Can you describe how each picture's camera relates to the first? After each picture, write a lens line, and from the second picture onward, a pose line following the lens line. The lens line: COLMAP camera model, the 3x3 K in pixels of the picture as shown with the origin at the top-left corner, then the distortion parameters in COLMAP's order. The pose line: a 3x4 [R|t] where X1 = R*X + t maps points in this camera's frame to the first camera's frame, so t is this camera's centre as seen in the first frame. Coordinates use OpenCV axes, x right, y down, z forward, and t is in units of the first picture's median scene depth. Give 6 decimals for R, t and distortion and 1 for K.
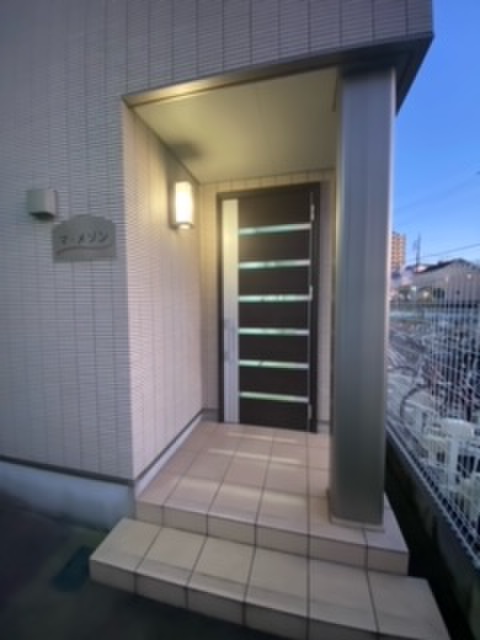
lens RADIAL K [[262.3, 0, 240.0], [0, 262.3, 320.0], [0, 0, 1]] dist [-0.001945, -0.000137]
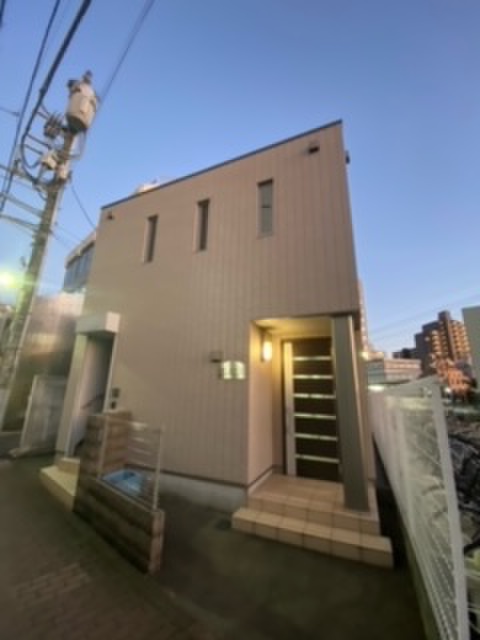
lens RADIAL K [[262.3, 0, 240.0], [0, 262.3, 320.0], [0, 0, 1]] dist [-0.001945, -0.000137]
pose [[0.983824, -0.023230, -0.177624, -0.039590], [-0.035101, 0.947335, -0.318313, 0.013470], [0.175664, 0.319399, 0.931196, -0.946763]]
